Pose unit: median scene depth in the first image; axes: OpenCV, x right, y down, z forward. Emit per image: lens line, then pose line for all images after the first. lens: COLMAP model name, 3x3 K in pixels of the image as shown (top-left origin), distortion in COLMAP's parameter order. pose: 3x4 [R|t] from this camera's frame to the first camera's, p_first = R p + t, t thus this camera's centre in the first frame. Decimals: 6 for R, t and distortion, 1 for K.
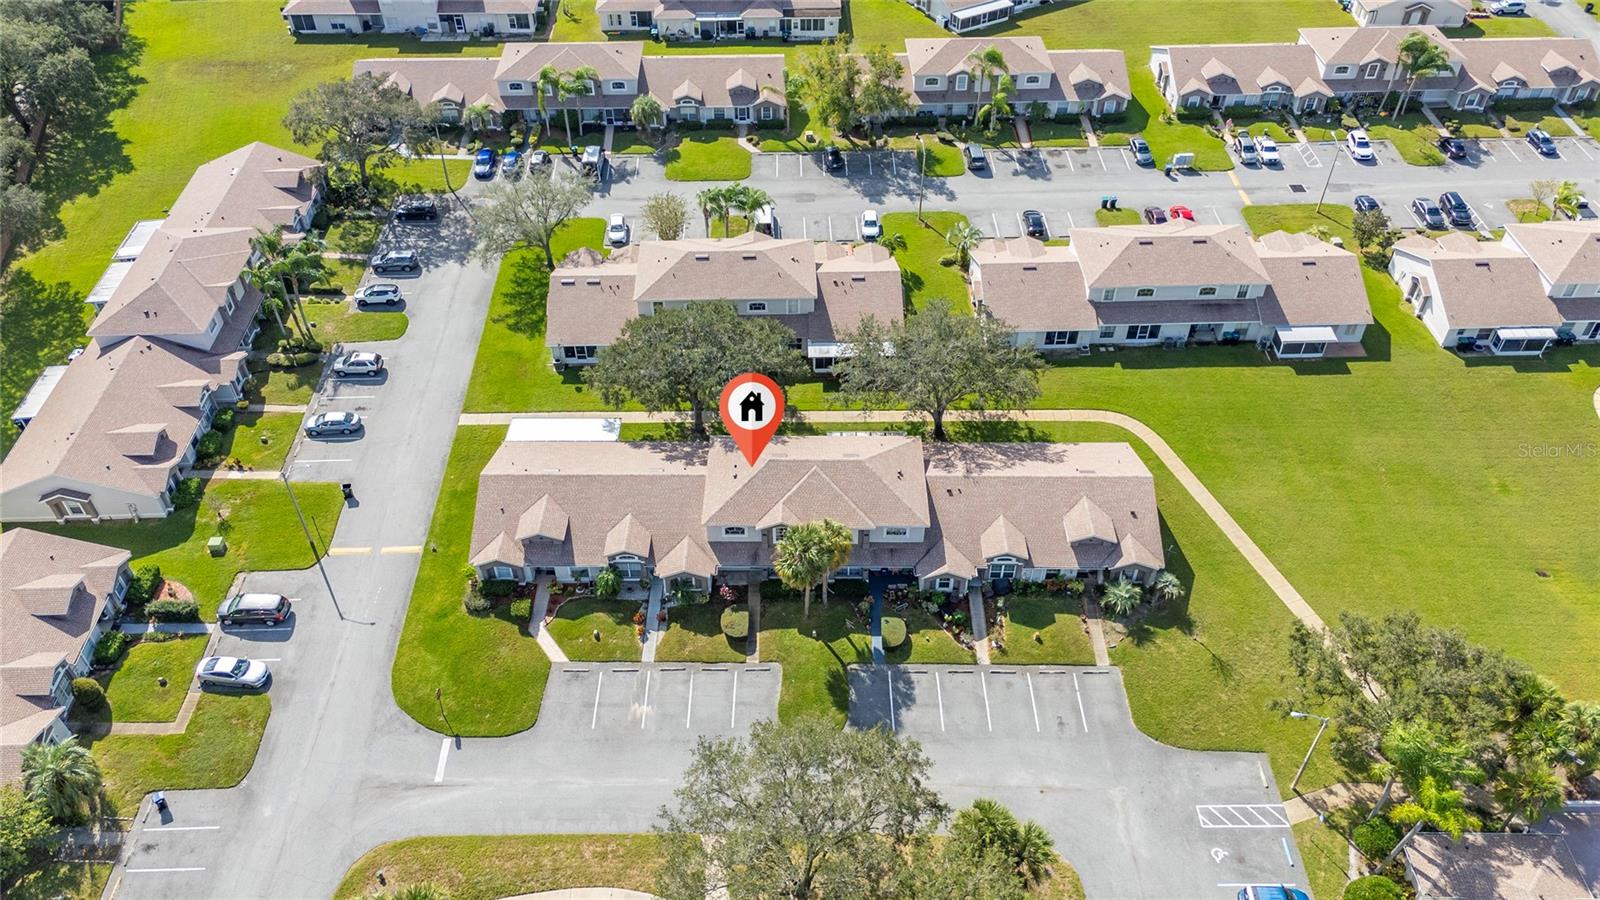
lens RADIAL K [[1205.0, 0, 800.0], [0, 1205.0, 450.0], [0, 0, 1]] dist [0.055040, -0.074264]
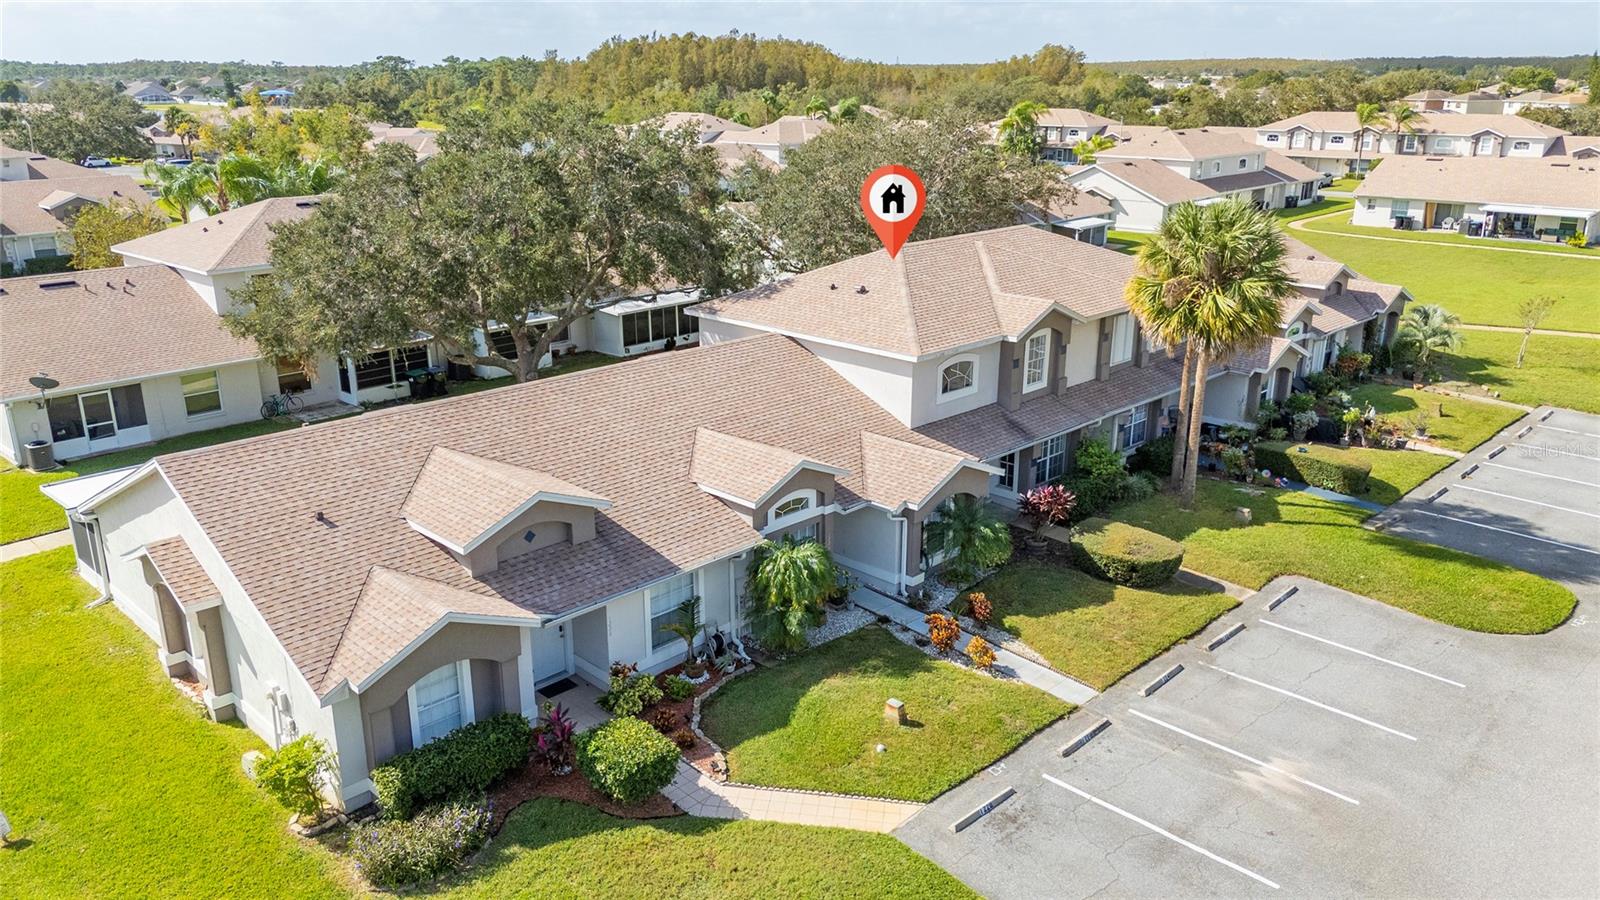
lens RADIAL K [[1205.0, 0, 800.0], [0, 1205.0, 450.0], [0, 0, 1]] dist [0.055040, -0.074264]
pose [[0.694175, -0.213819, 0.687315, -0.364491], [0.479749, 0.849292, -0.220328, 0.150290], [-0.536621, 0.482685, 0.692137, 0.778573]]
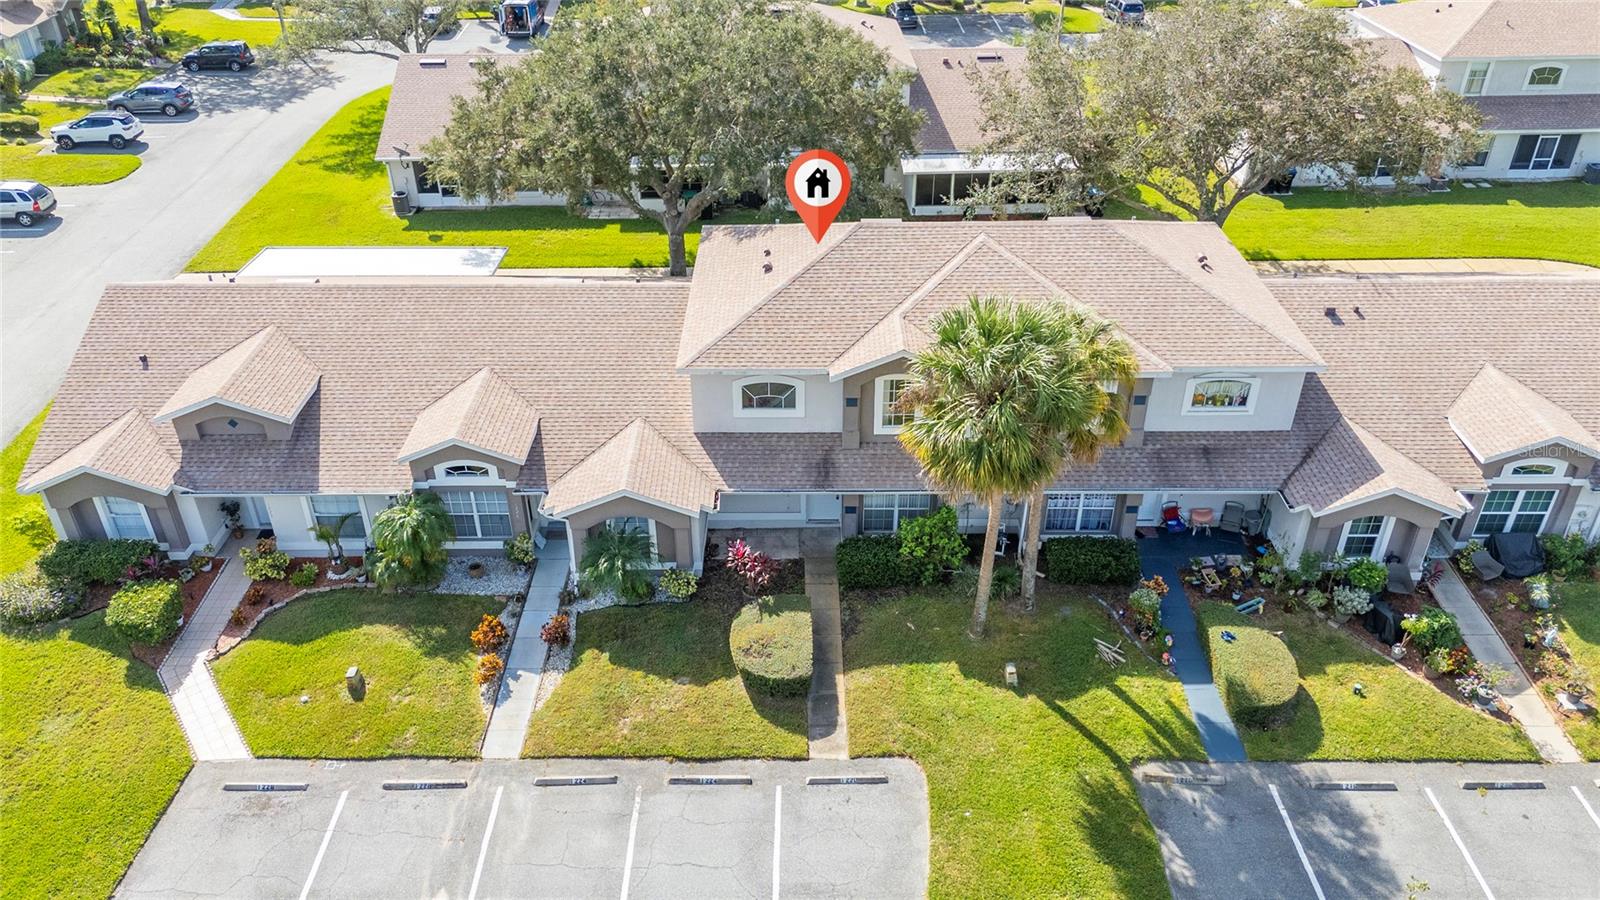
lens RADIAL K [[1205.0, 0, 800.0], [0, 1205.0, 450.0], [0, 0, 1]] dist [0.055040, -0.074264]
pose [[0.999988, -0.003304, 0.003544, -0.046745], [0.003851, 0.985850, -0.167588, 0.145302], [-0.002940, 0.167600, 0.985851, 0.655084]]
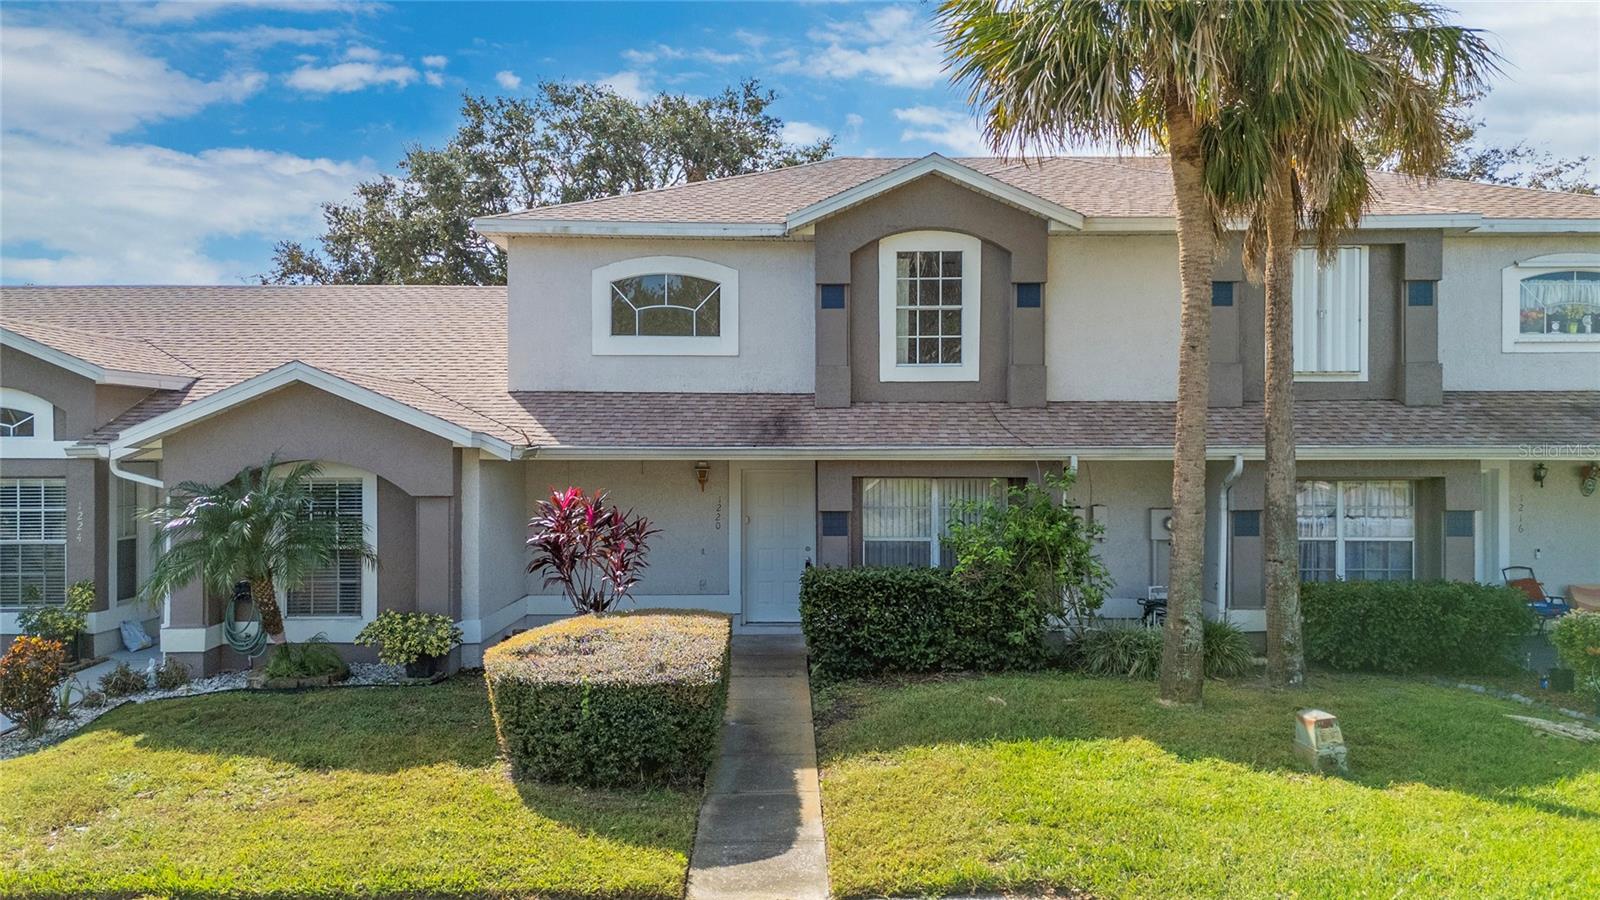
lens RADIAL K [[1190.7, 0, 800.0], [0, 1190.7, 450.0], [0, 0, 1]] dist [0.007967, 0.002217]
pose [[0.999944, 0.003429, 0.009983, -0.036465], [0.004197, 0.738618, -0.674111, 0.203993], [-0.009685, 0.674116, 0.738562, 0.893172]]
